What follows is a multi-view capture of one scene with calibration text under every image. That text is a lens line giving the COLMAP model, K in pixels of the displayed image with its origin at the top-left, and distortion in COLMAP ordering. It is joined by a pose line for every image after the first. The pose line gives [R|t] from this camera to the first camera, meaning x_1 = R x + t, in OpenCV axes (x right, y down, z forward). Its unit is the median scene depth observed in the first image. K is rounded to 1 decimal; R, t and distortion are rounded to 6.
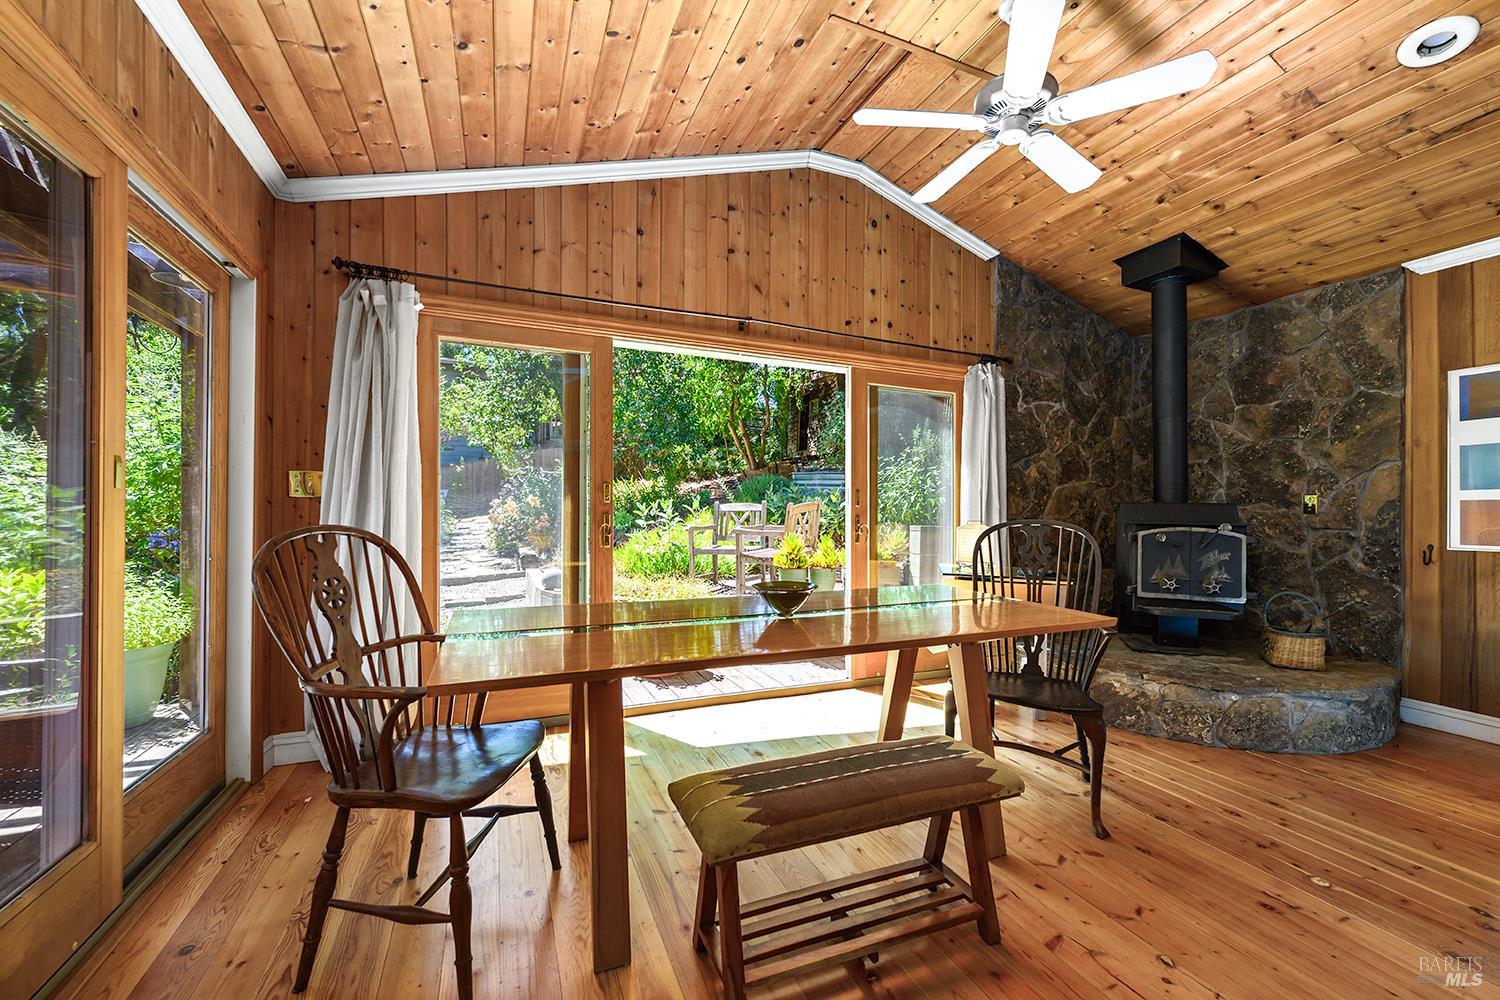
lens RADIAL K [[609.7, 0, 744.0], [0, 609.7, 524.5], [0, 0, 1]] dist [-0.002017, -0.000453]
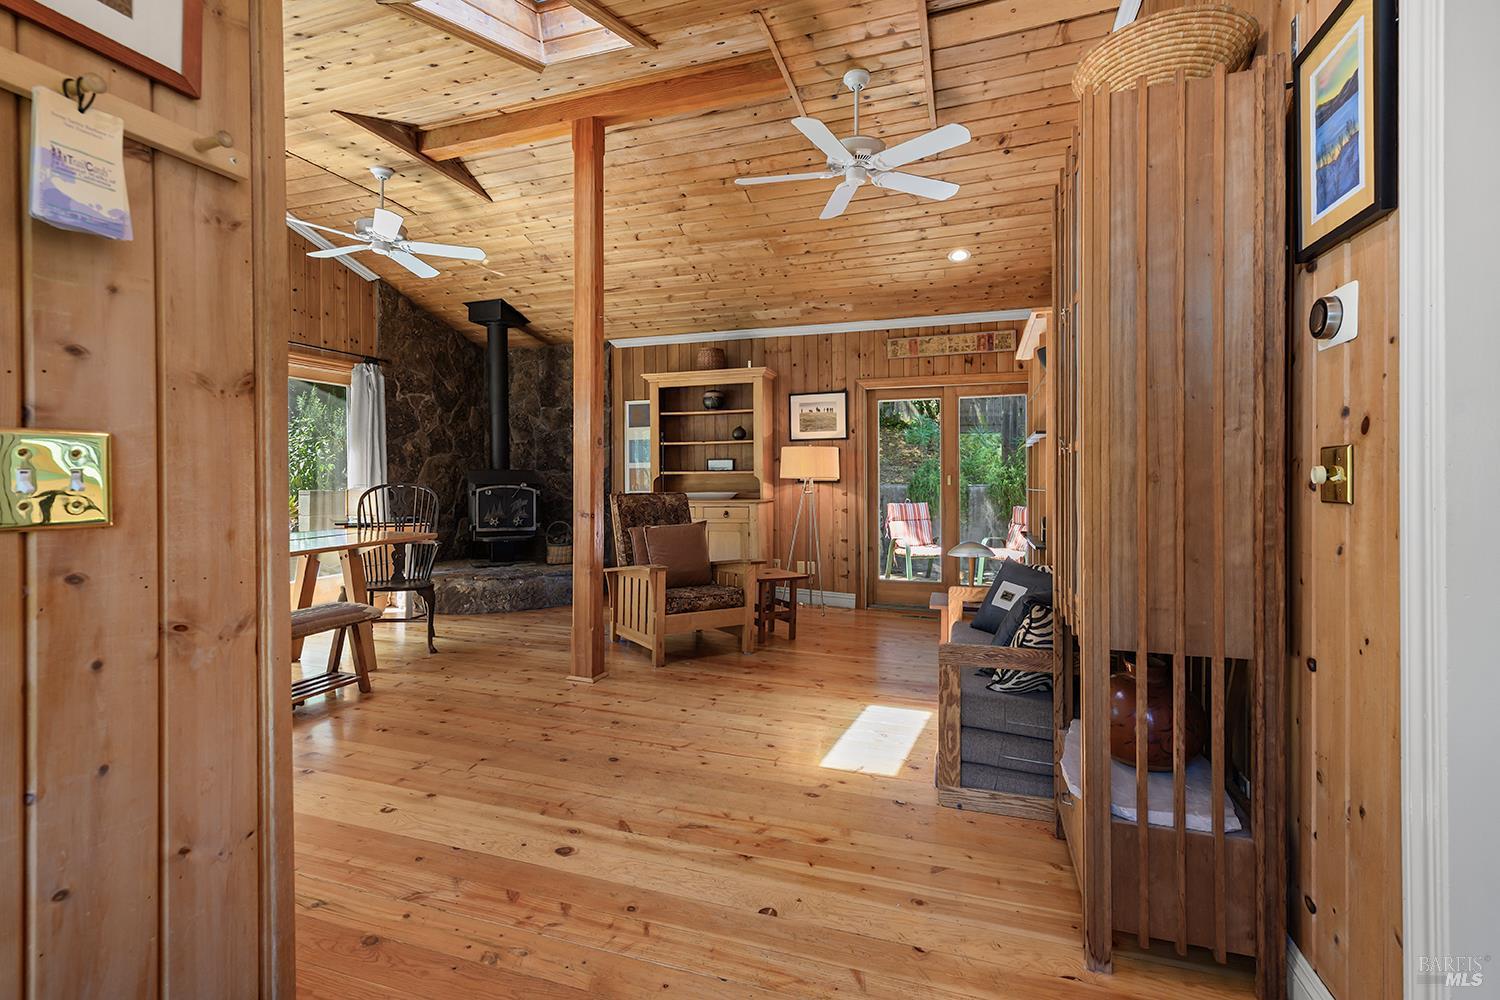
lens RADIAL K [[704.2, 0, 767.9], [0, 704.2, 459.5], [0, 0, 1]] dist [-0.004138, 0.000897]
pose [[0.640584, 0.003179, 0.767881, -0.240207], [0.026701, 0.999295, -0.026411, 0.003957], [-0.767424, 0.037422, 0.640047, -0.693524]]
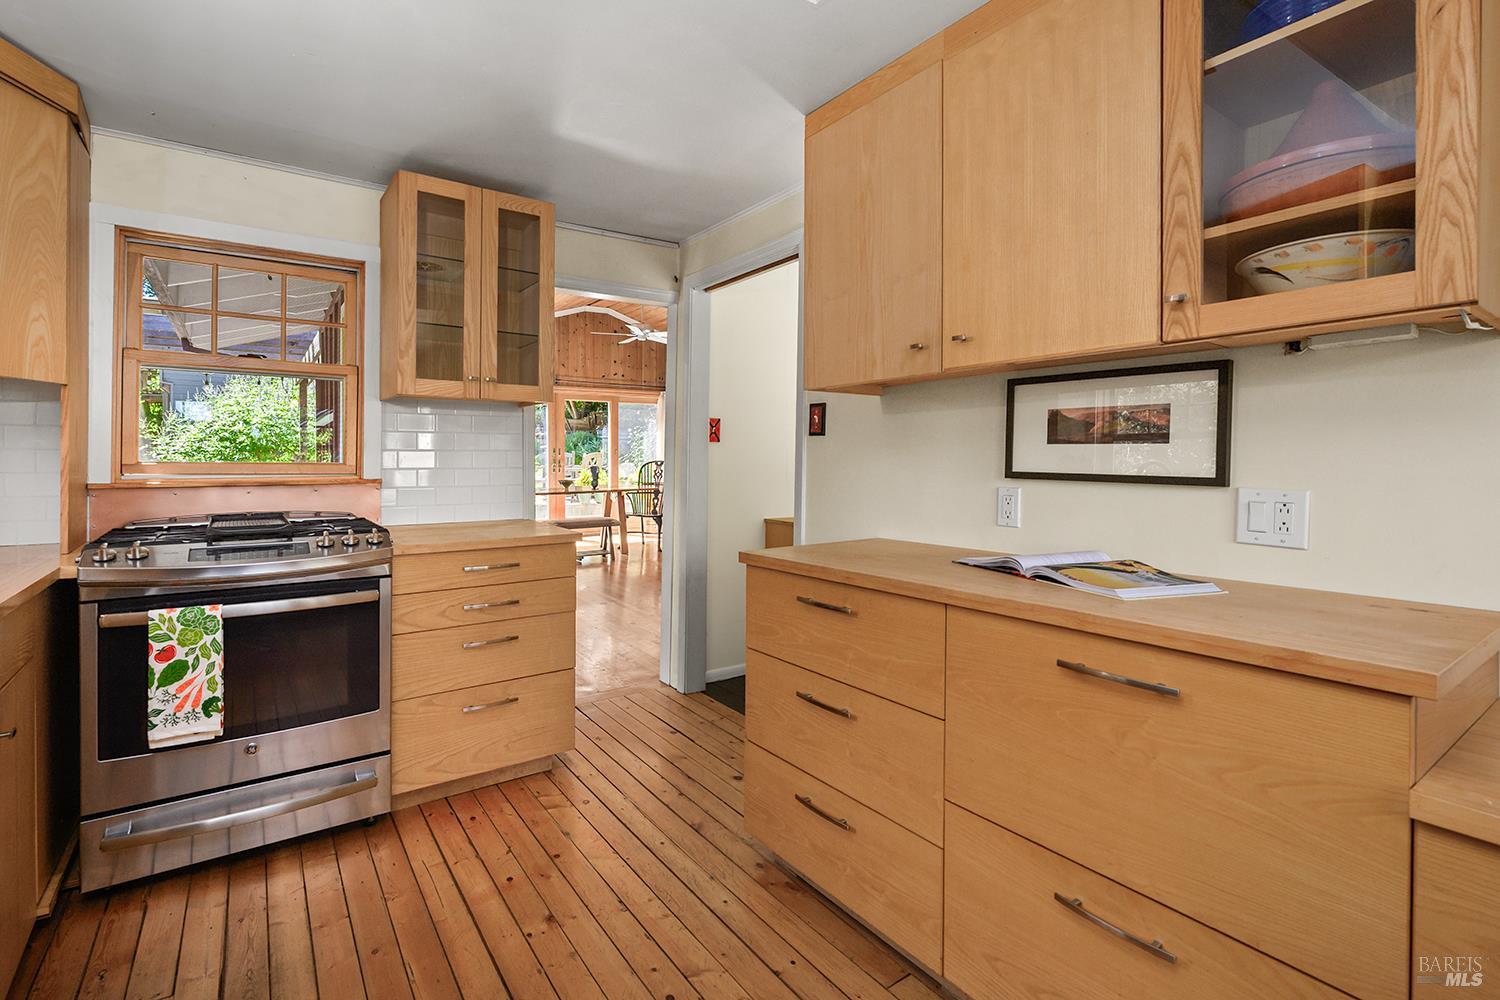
lens RADIAL K [[699.9, 0, 719.1], [0, 699.9, 454.8], [0, 0, 1]] dist [-0.000179, -0.000895]
pose [[0.979012, -0.006107, 0.203711, 0.060550], [0.009853, 0.999800, -0.017379, 0.019480], [-0.203564, 0.019022, 0.978877, -1.829712]]
